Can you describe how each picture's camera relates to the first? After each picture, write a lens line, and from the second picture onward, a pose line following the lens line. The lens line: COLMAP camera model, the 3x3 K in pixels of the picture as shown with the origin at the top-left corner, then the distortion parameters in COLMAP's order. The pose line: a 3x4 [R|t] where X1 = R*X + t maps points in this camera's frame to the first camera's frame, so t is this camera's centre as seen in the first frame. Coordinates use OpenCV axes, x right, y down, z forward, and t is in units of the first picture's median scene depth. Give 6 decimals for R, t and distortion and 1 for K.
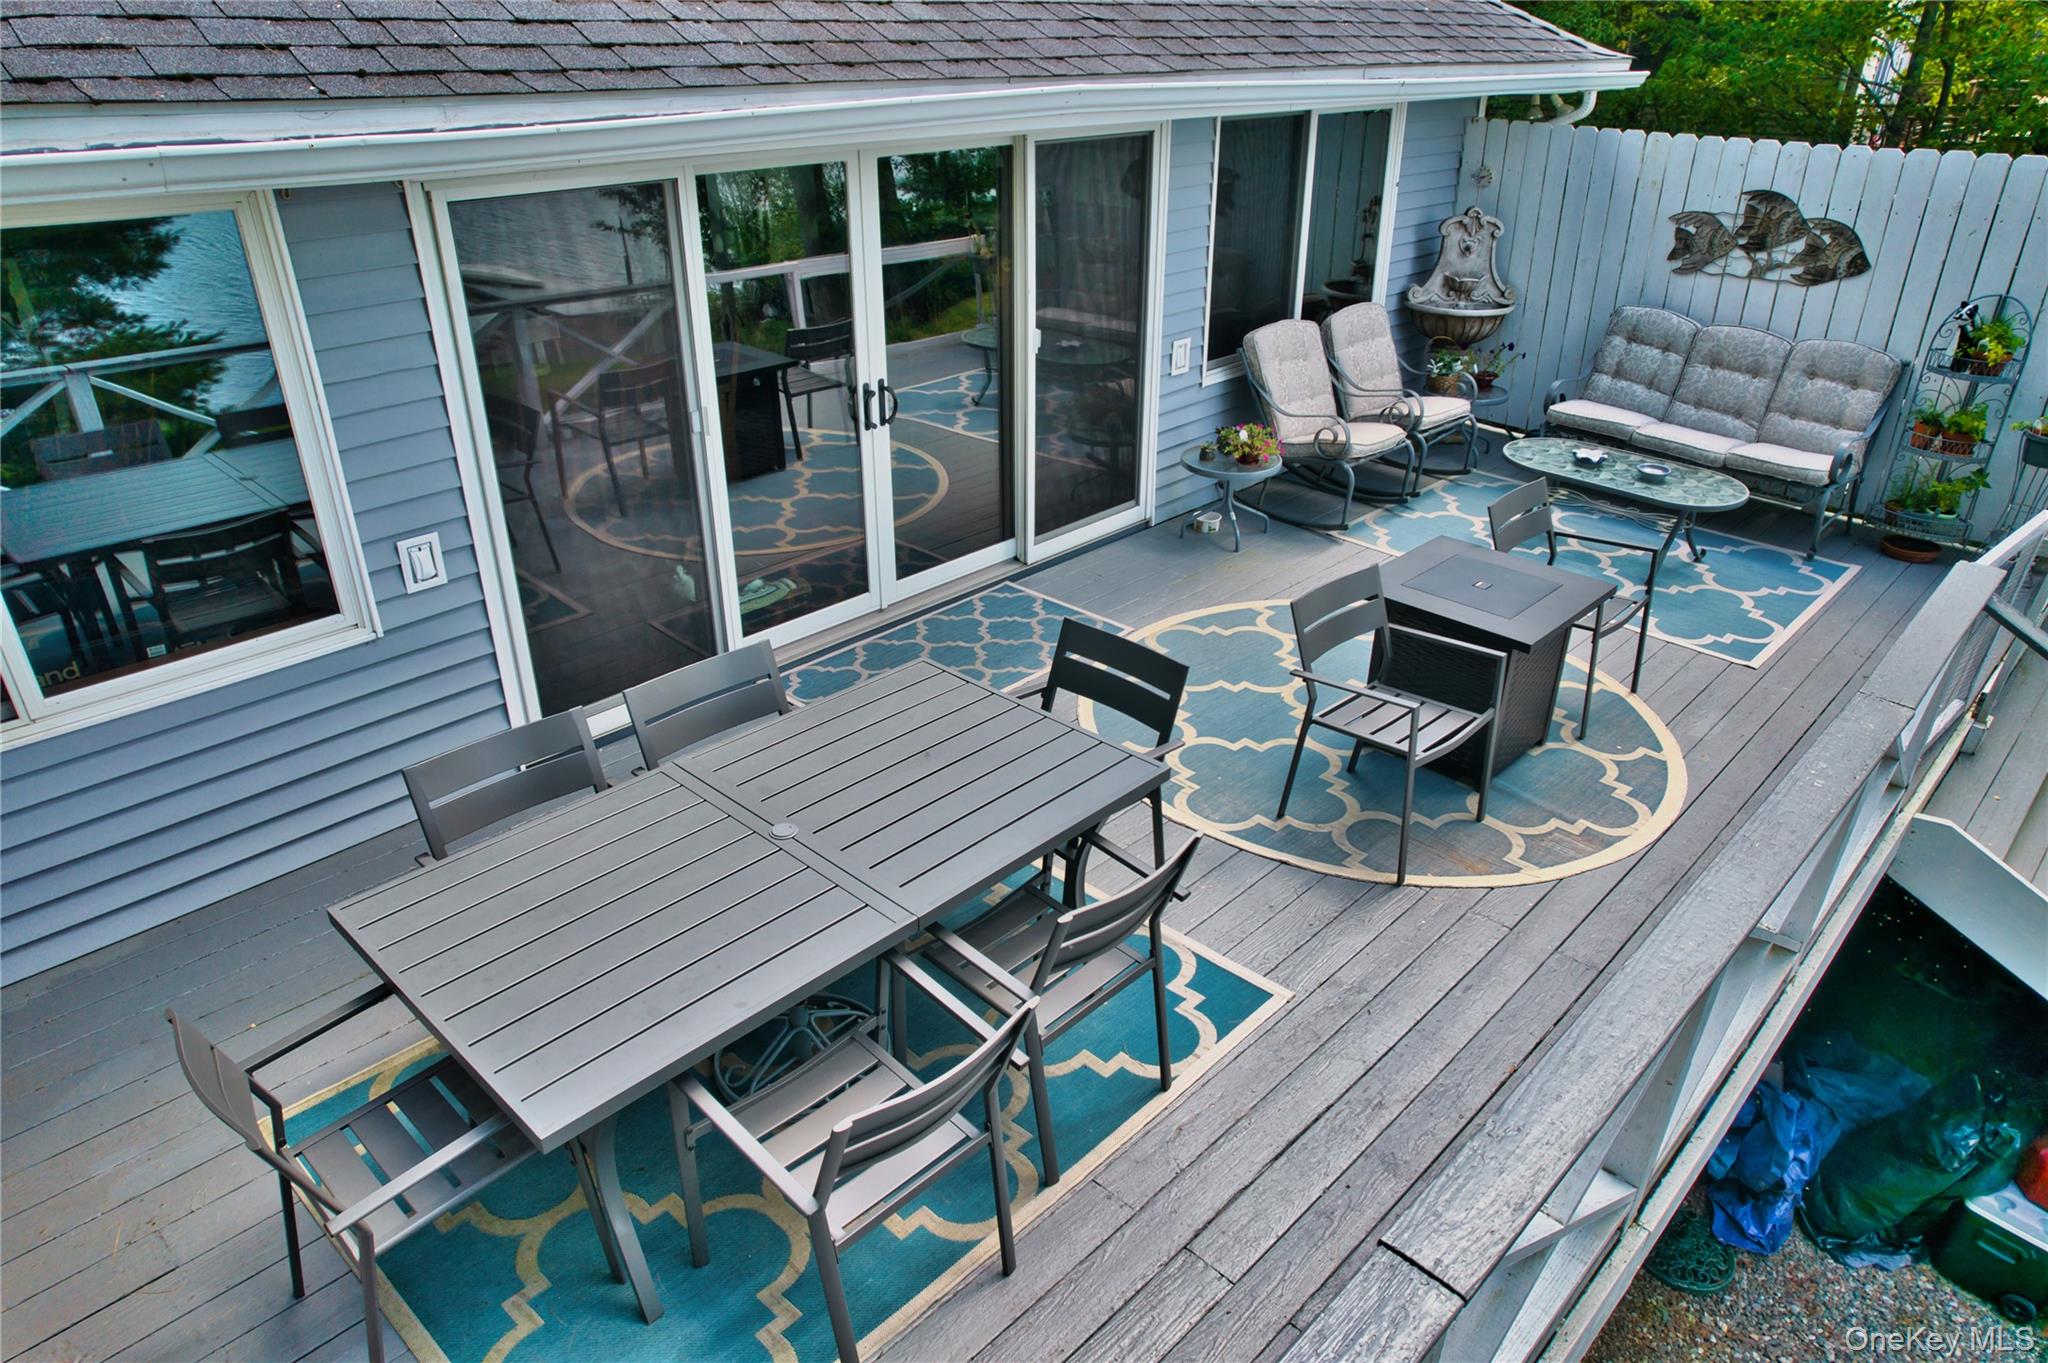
lens RADIAL K [[1339.0, 0, 1024.0], [0, 1339.0, 681.5], [0, 0, 1]] dist [-0.063084, 0.068312]
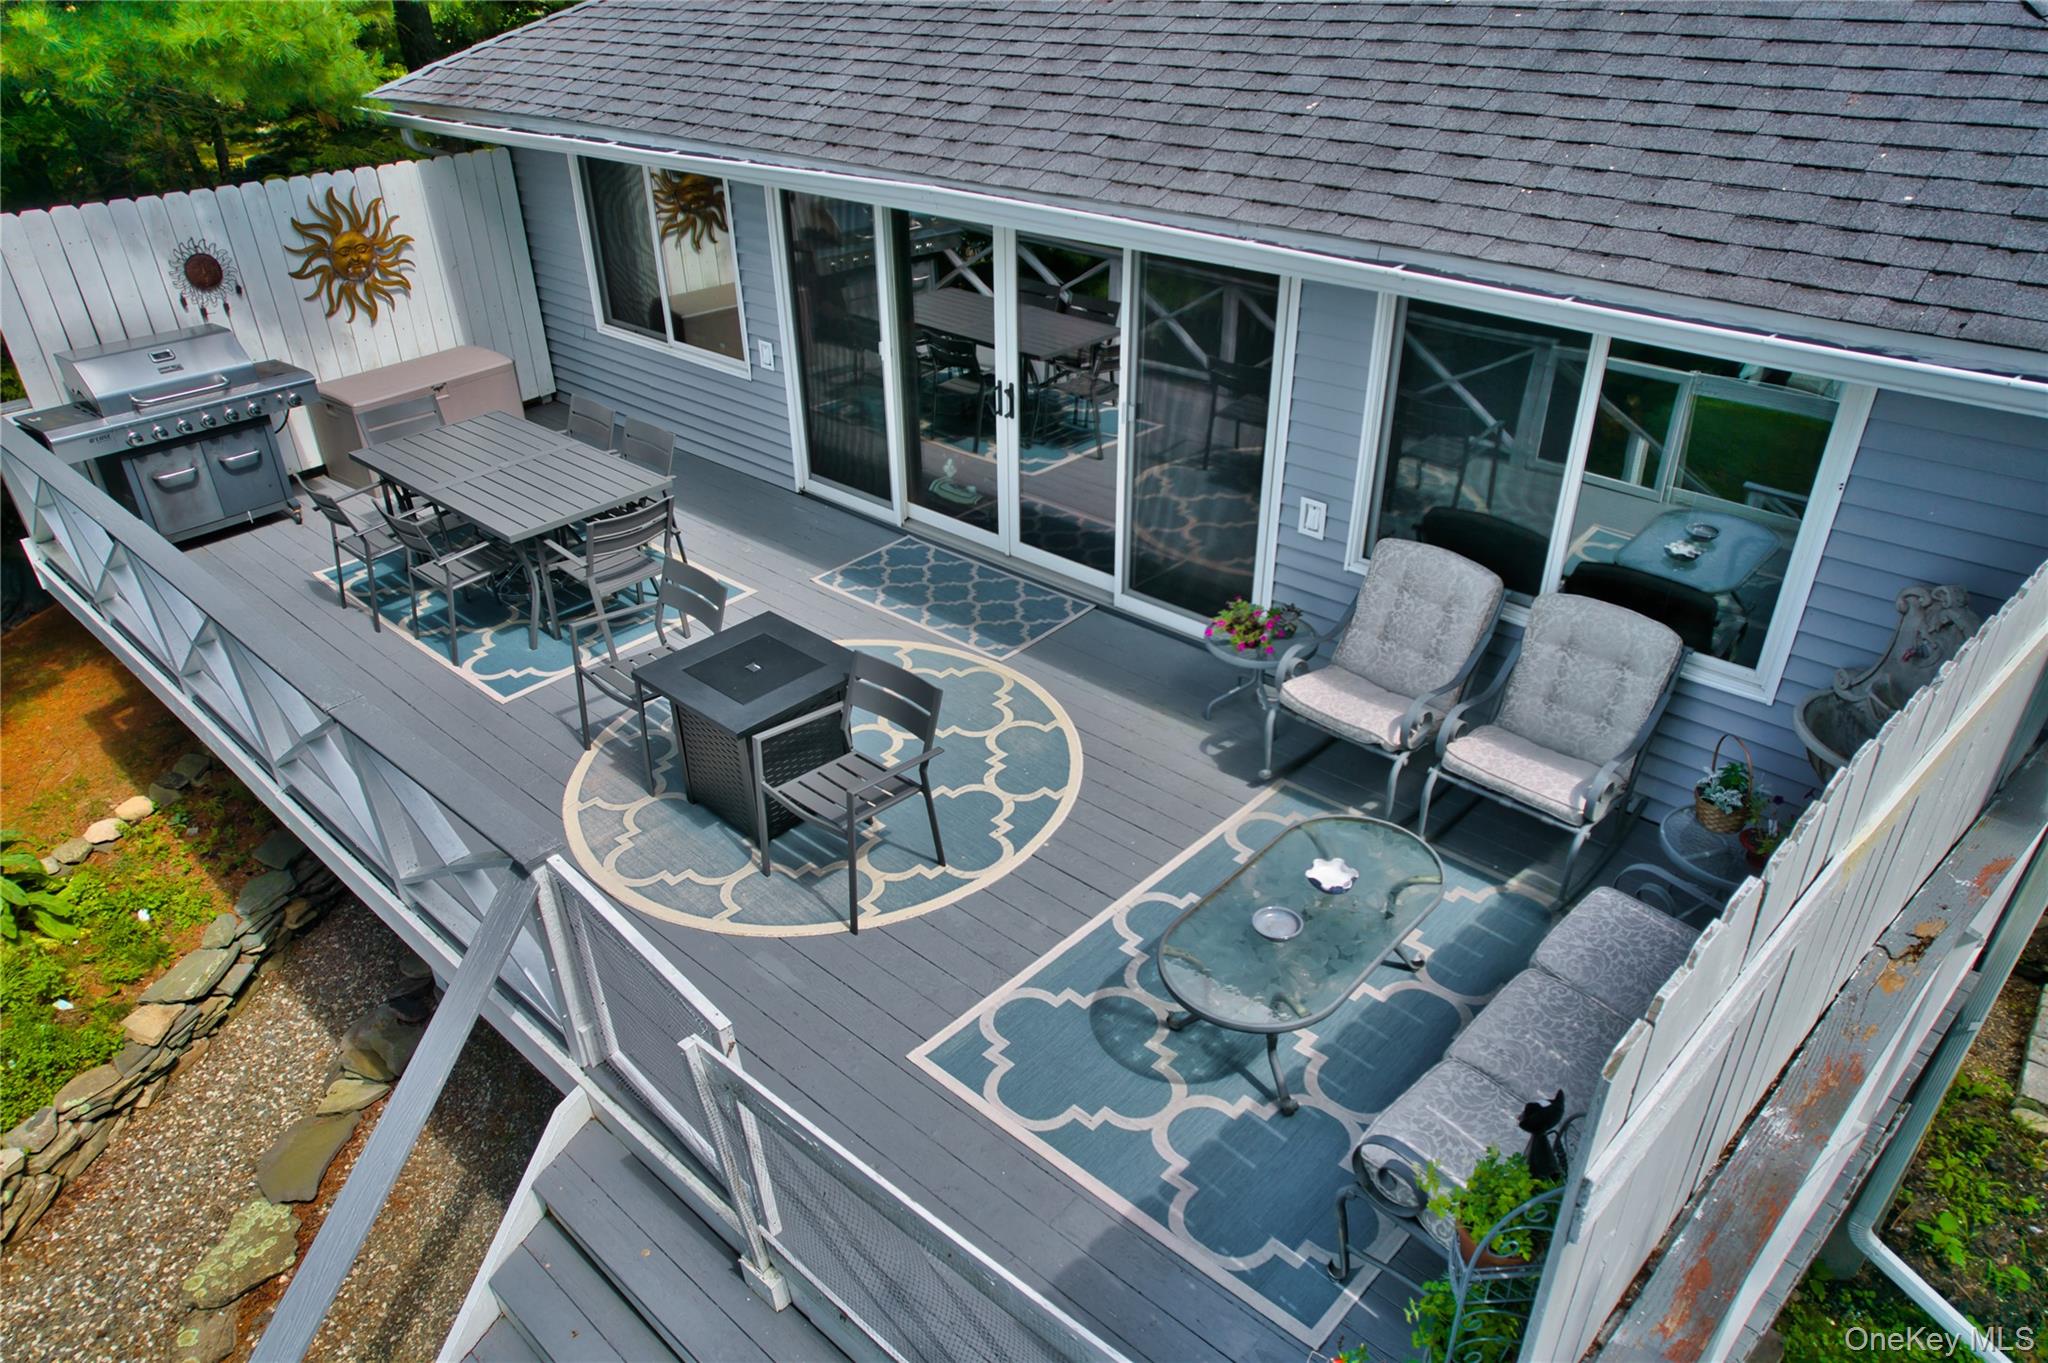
lens RADIAL K [[1339.0, 0, 1024.0], [0, 1339.0, 681.5], [0, 0, 1]] dist [-0.063084, 0.068312]
pose [[0.025885, 0.496967, -0.867383, 1.067079], [-0.442307, 0.783815, 0.435887, -0.525027], [0.896490, 0.372367, 0.240101, 0.749573]]
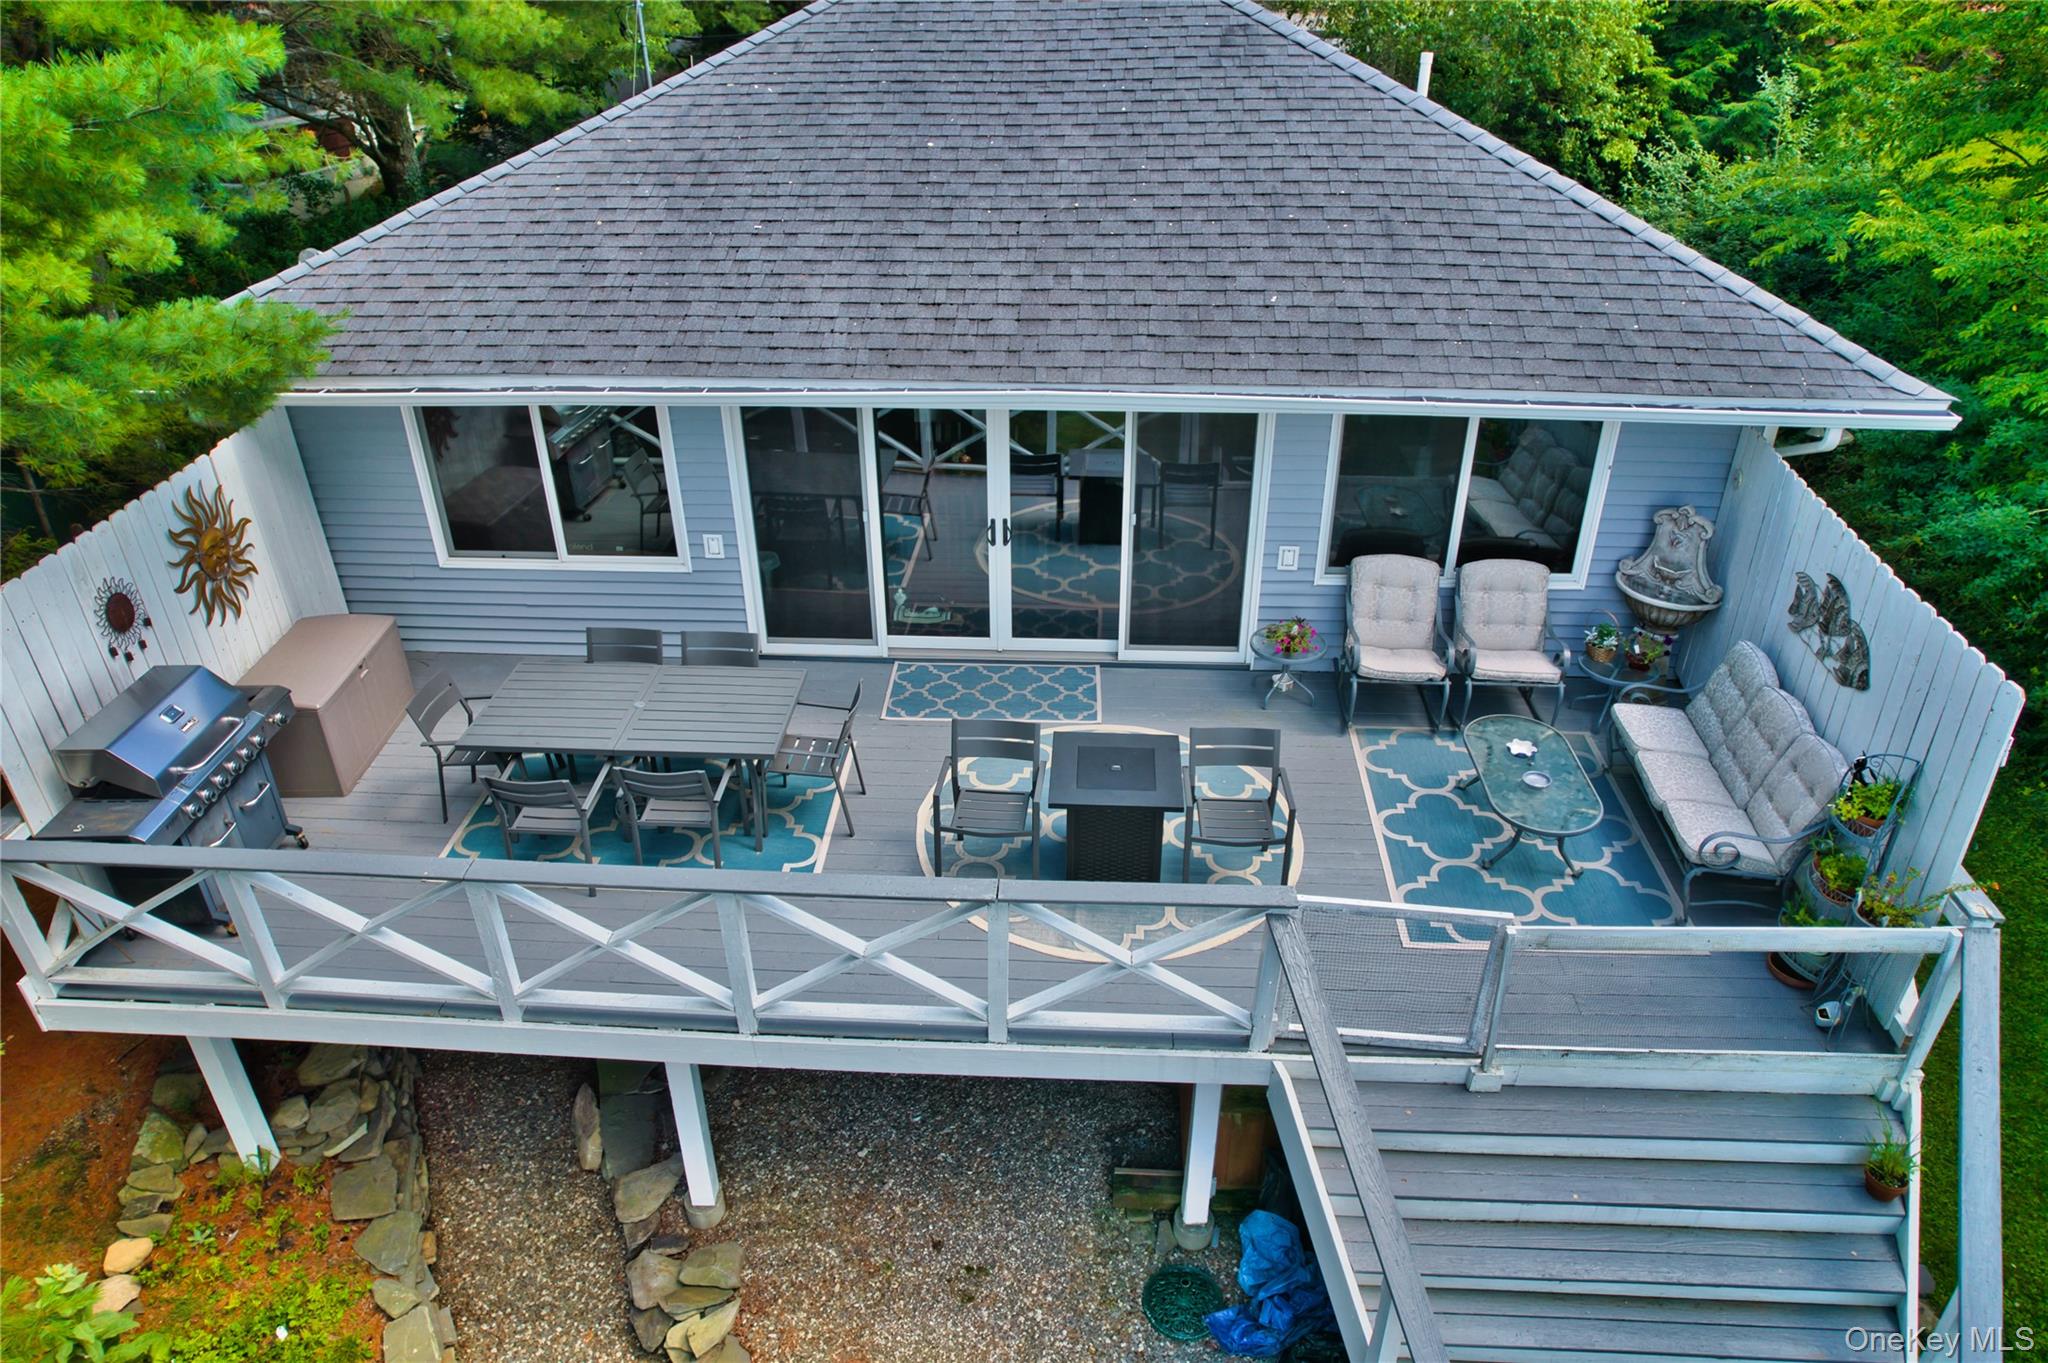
lens RADIAL K [[1339.0, 0, 1024.0], [0, 1339.0, 681.5], [0, 0, 1]] dist [-0.063084, 0.068312]
pose [[0.650547, 0.367819, -0.664453, 0.998831], [-0.338233, 0.923658, 0.180151, -0.320277], [0.679990, 0.107544, 0.725291, -0.147462]]
